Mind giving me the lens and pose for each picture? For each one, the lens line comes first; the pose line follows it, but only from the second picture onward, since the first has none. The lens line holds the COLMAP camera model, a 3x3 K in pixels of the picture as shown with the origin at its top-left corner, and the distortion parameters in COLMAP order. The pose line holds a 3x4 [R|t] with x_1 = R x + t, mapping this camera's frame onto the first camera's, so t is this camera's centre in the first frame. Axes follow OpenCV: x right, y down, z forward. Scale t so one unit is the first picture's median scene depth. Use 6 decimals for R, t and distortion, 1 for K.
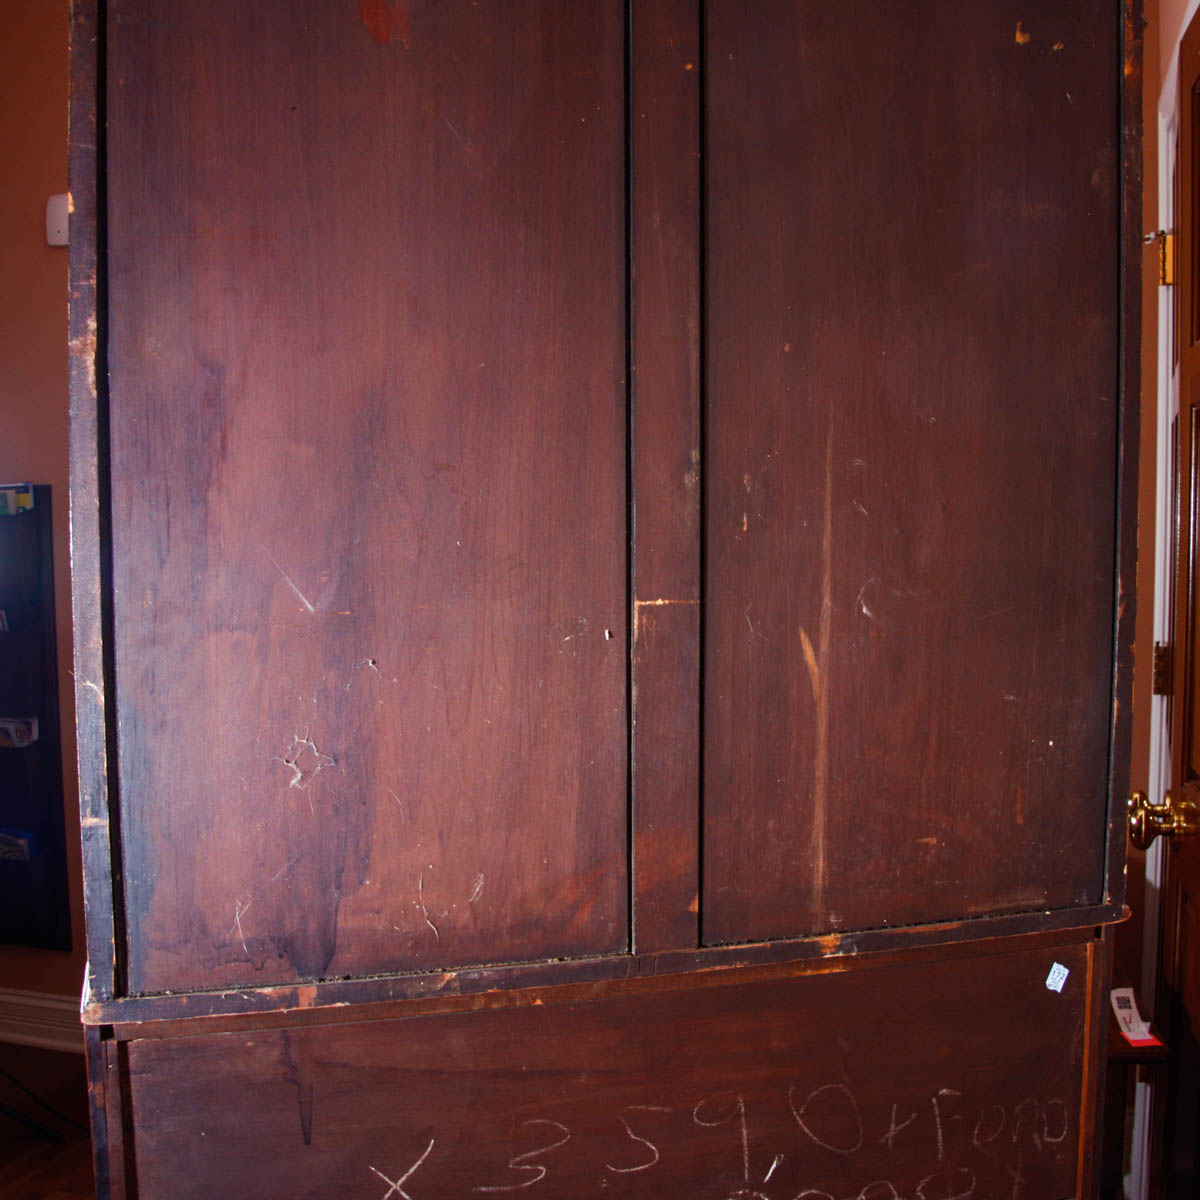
lens RADIAL K [[1522.5, 0, 601.6], [0, 1522.5, 630.1], [0, 0, 1]] dist [-0.161014, 0.096791]
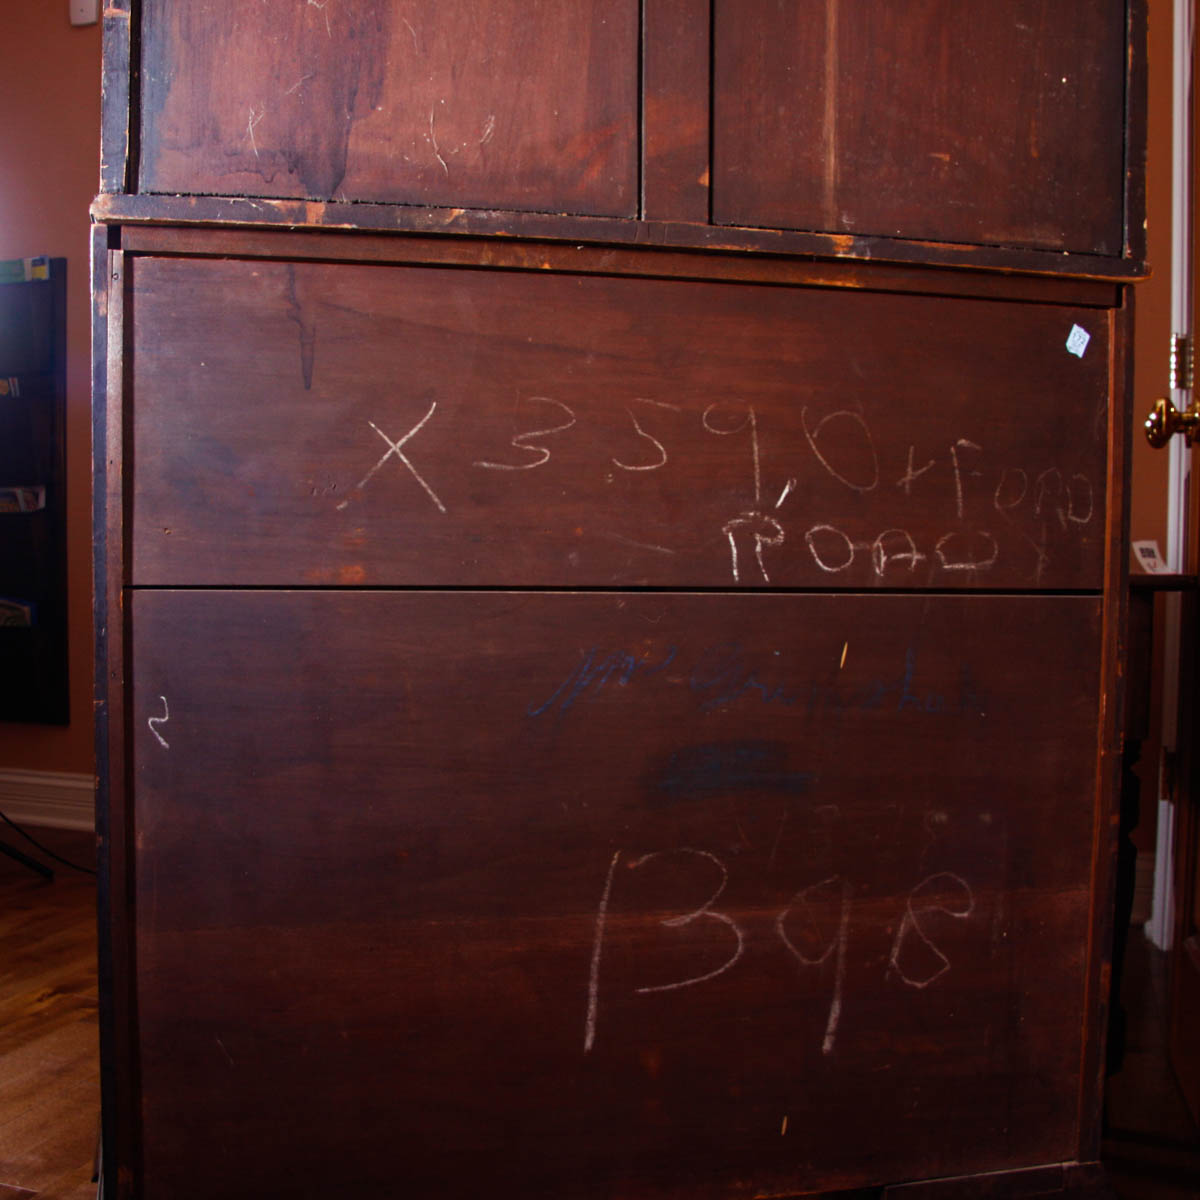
lens RADIAL K [[1532.6, 0, 501.2], [0, 1532.6, 600.6], [0, 0, 1]] dist [-0.163105, 0.118334]
pose [[0.997581, 0.017407, -0.067305, -0.000432], [-0.019695, 0.999245, -0.033481, 0.492230], [0.066671, 0.034726, 0.997171, 0.011850]]
